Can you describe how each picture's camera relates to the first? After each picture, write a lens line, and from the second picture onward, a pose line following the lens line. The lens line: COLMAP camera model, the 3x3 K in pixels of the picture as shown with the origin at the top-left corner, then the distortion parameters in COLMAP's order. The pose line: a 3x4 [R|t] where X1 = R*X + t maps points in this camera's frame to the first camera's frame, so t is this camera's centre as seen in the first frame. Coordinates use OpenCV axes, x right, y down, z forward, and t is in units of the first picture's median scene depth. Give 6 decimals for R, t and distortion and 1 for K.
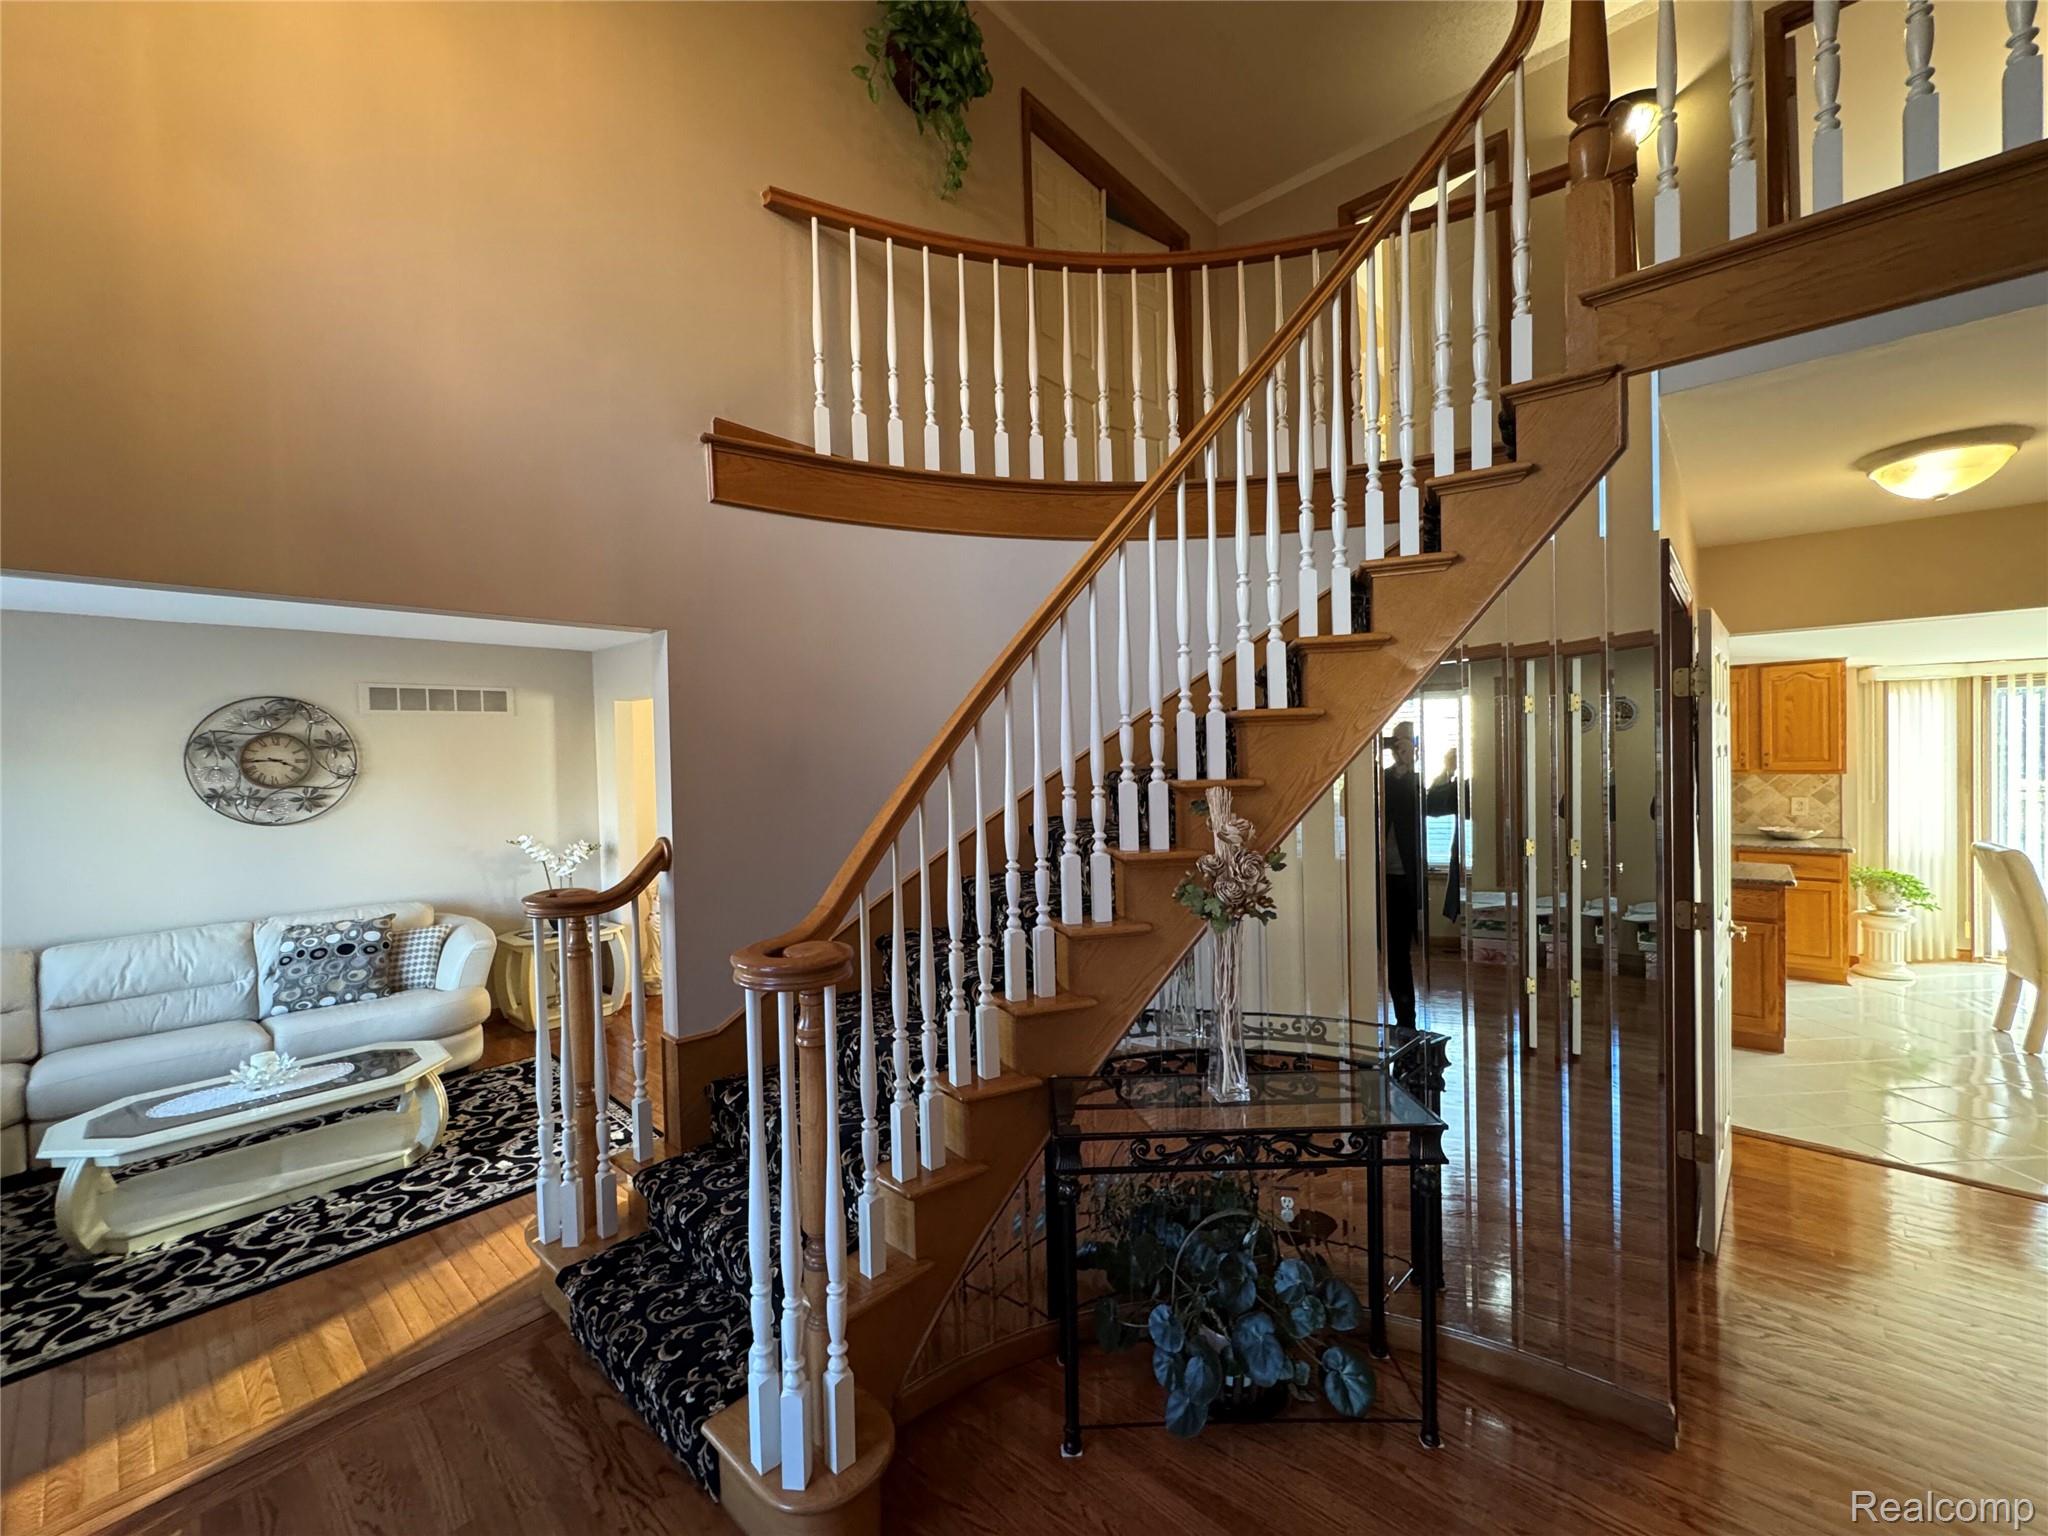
lens RADIAL K [[826.4, 0, 1029.5], [0, 826.4, 764.3], [0, 0, 1]] dist [0.001801, -0.000139]
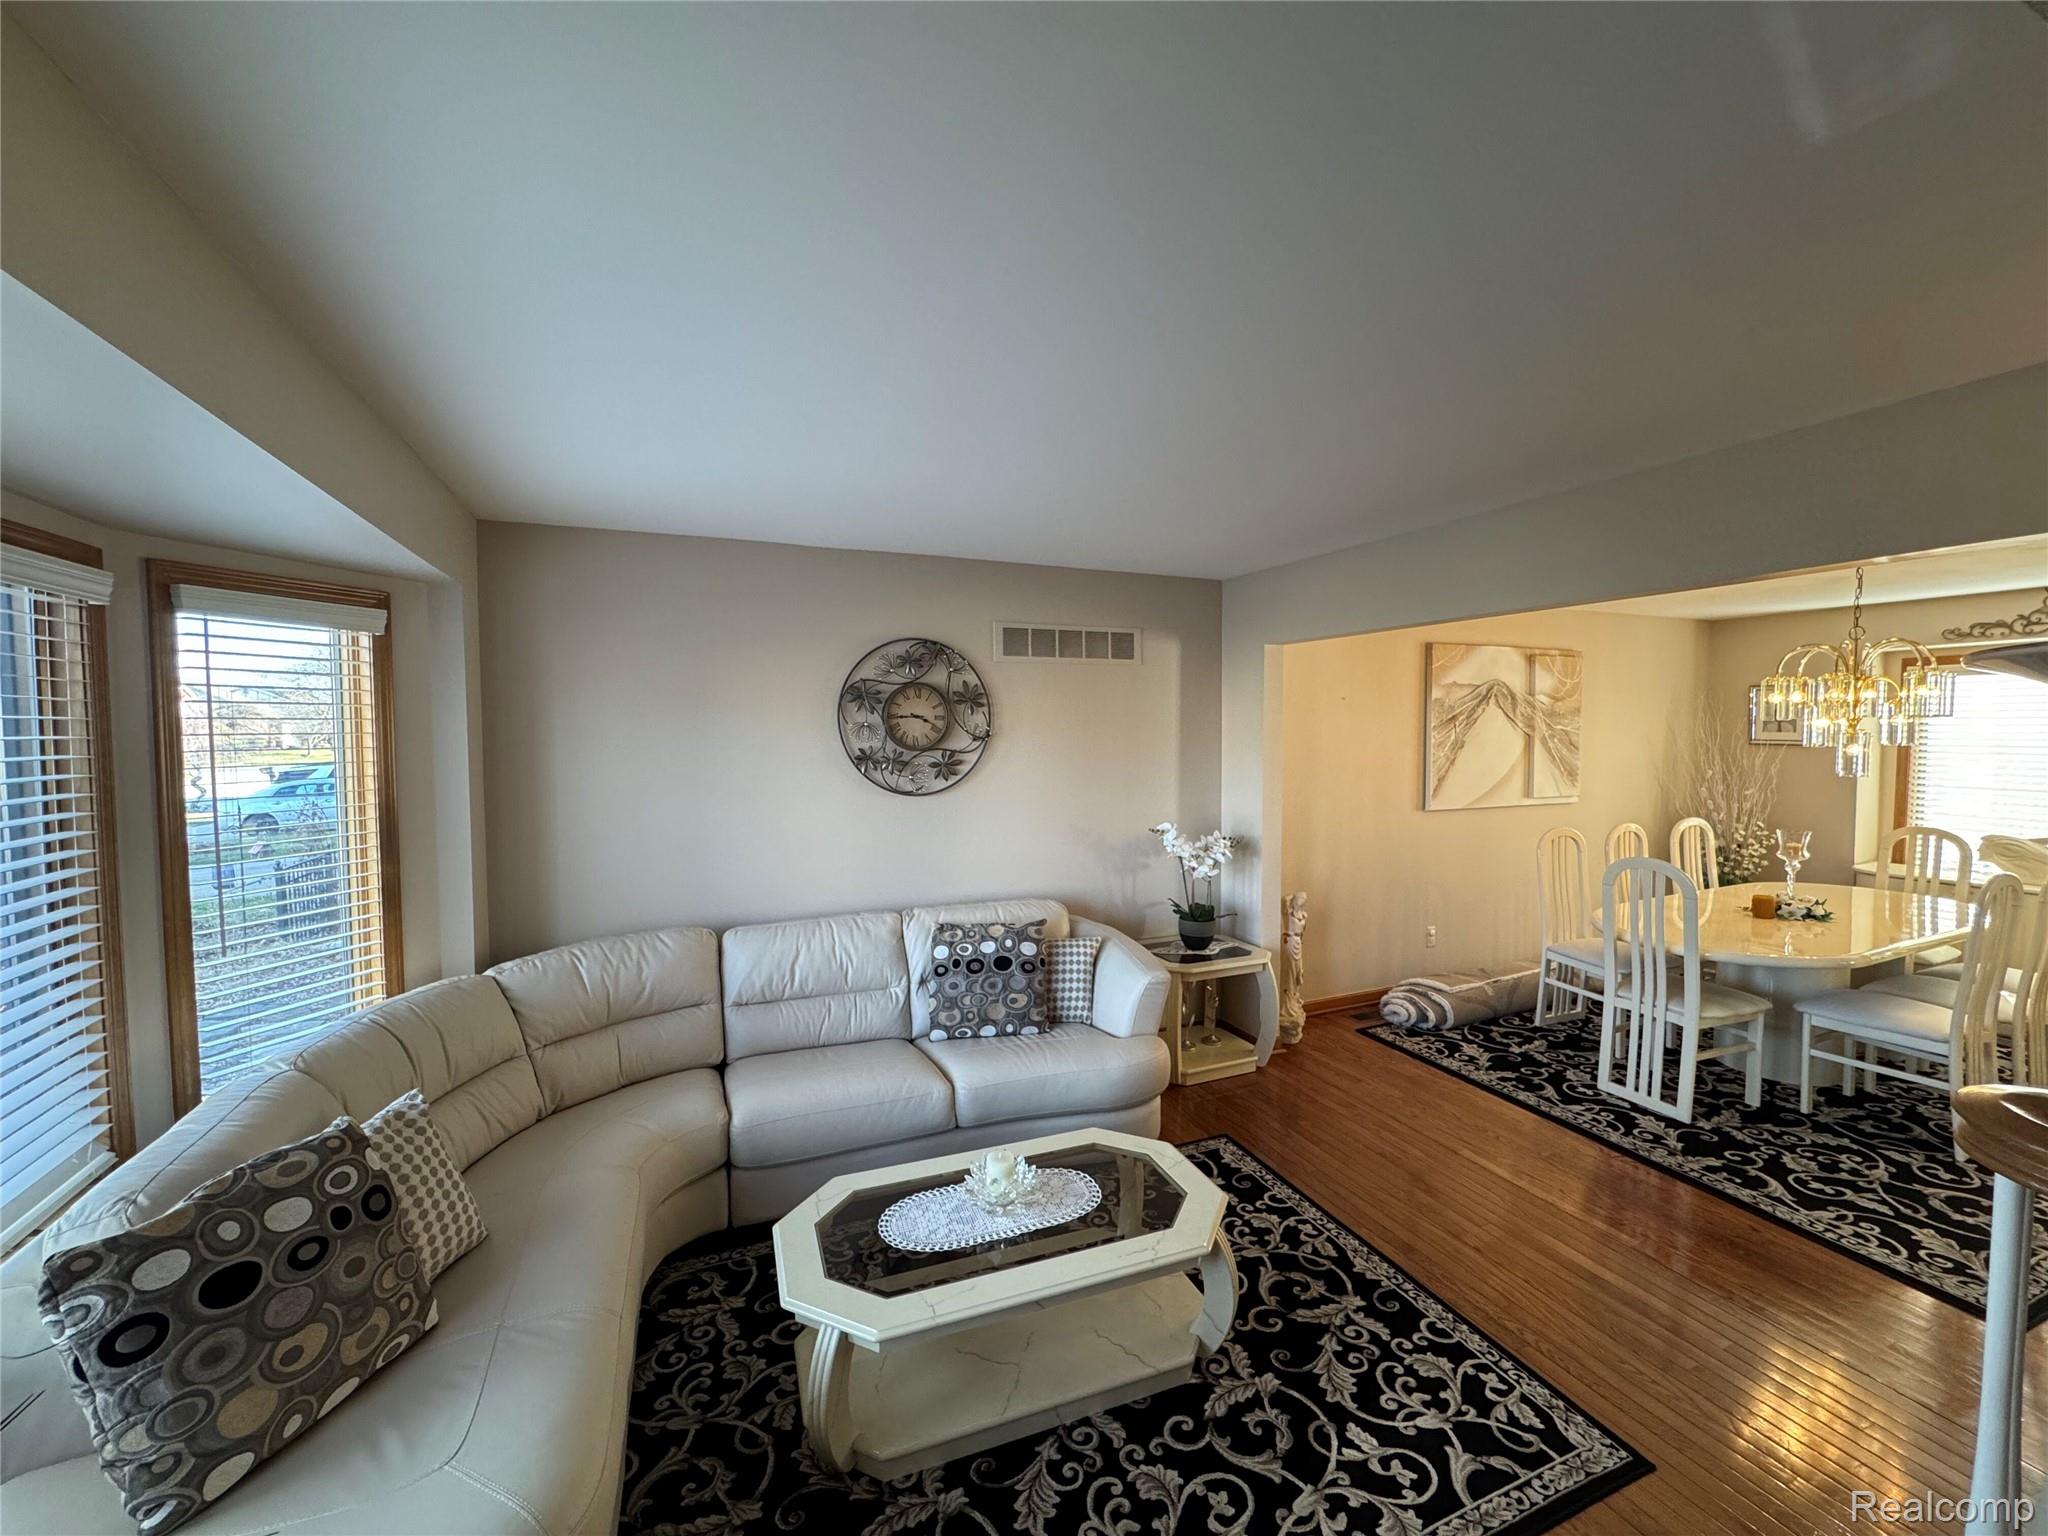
lens RADIAL K [[826.4, 0, 1028.2], [0, 826.4, 762.3], [0, 0, 1]] dist [0.001801, -0.000139]
pose [[0.905303, 0.036263, -0.423216, -0.484842], [-0.023538, 0.999101, 0.035256, 0.009517], [0.424114, -0.021956, 0.905342, 0.318772]]
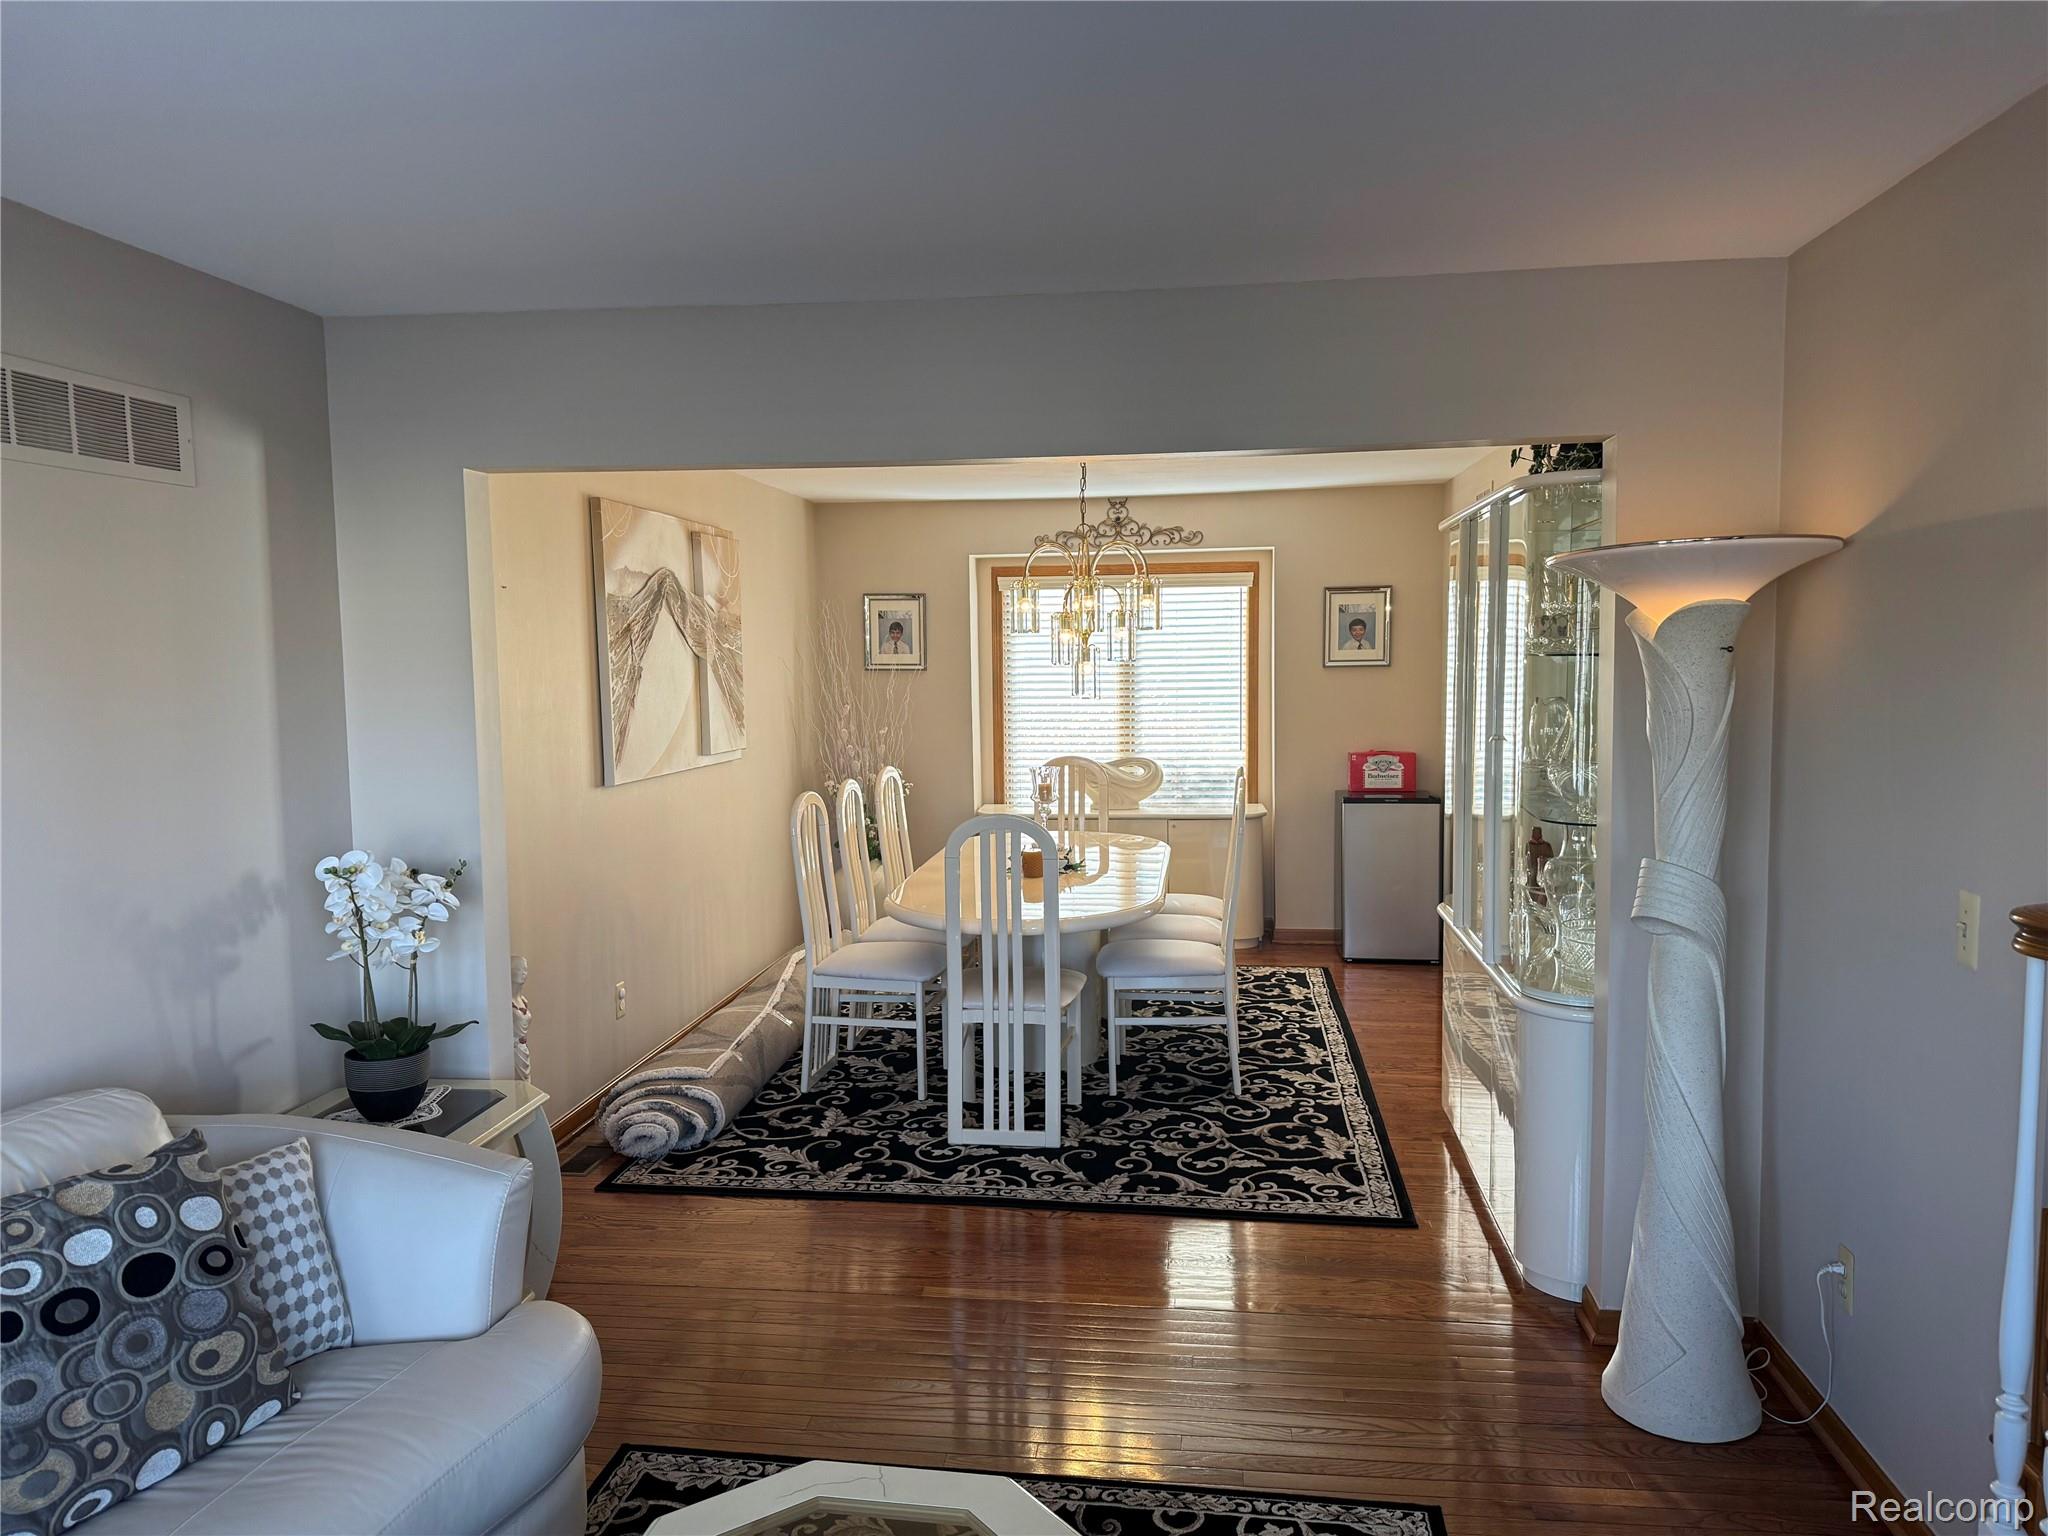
lens RADIAL K [[1443.9, 0, 1024.2], [0, 1443.9, 768.5], [0, 0, 1]] dist [0.032015, -0.037537]
pose [[0.826880, -0.037057, 0.561156, -0.846416], [0.008708, 0.998551, 0.053110, 0.029439], [-0.562310, -0.039029, 0.826005, 0.434159]]
